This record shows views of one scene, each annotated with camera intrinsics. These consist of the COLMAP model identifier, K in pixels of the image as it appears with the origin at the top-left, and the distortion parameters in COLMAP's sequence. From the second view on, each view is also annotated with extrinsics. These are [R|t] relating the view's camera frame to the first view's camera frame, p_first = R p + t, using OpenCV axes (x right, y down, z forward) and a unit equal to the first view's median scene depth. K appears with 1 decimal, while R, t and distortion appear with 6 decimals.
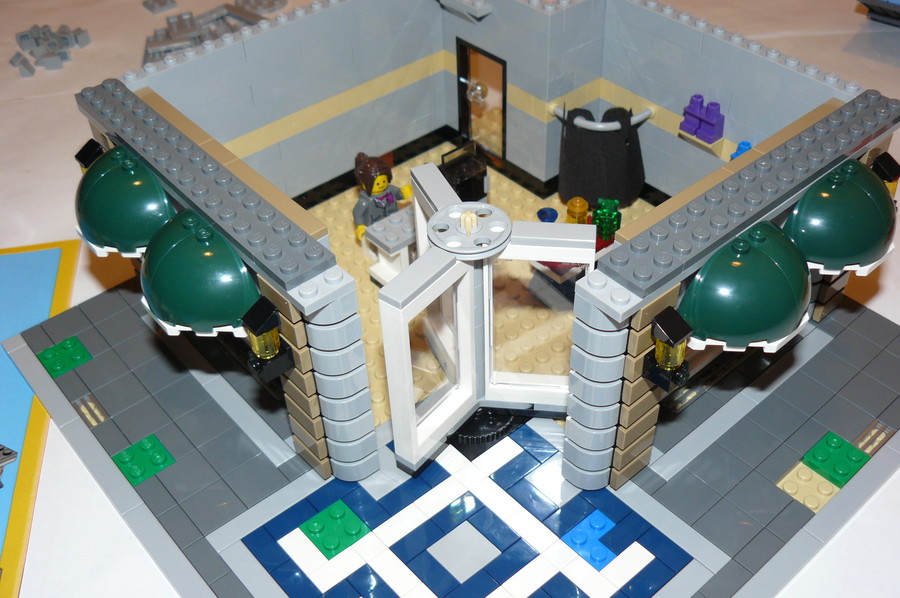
lens RADIAL K [[995.6, 0, 459.6], [0, 995.6, 292.6], [0, 0, 1]] dist [-0.156759, 0.000000]
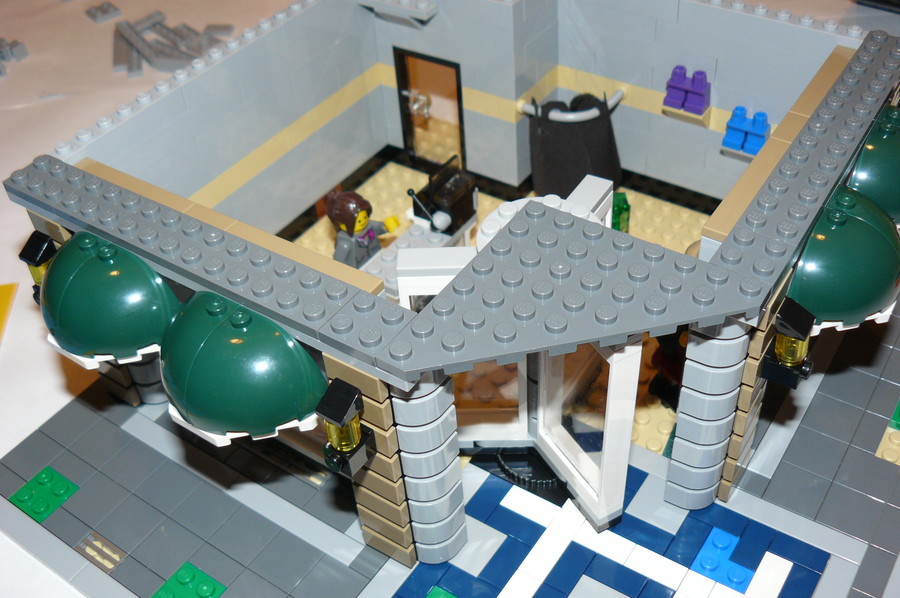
lens RADIAL K [[995.6, 0, 459.0], [0, 995.6, 293.5], [0, 0, 1]] dist [-0.156759, 0.000000]
pose [[0.965497, -0.194869, 0.172745, -0.193794], [0.195591, 0.980599, 0.013004, -0.048641], [-0.171928, 0.021232, 0.984881, 0.135678]]
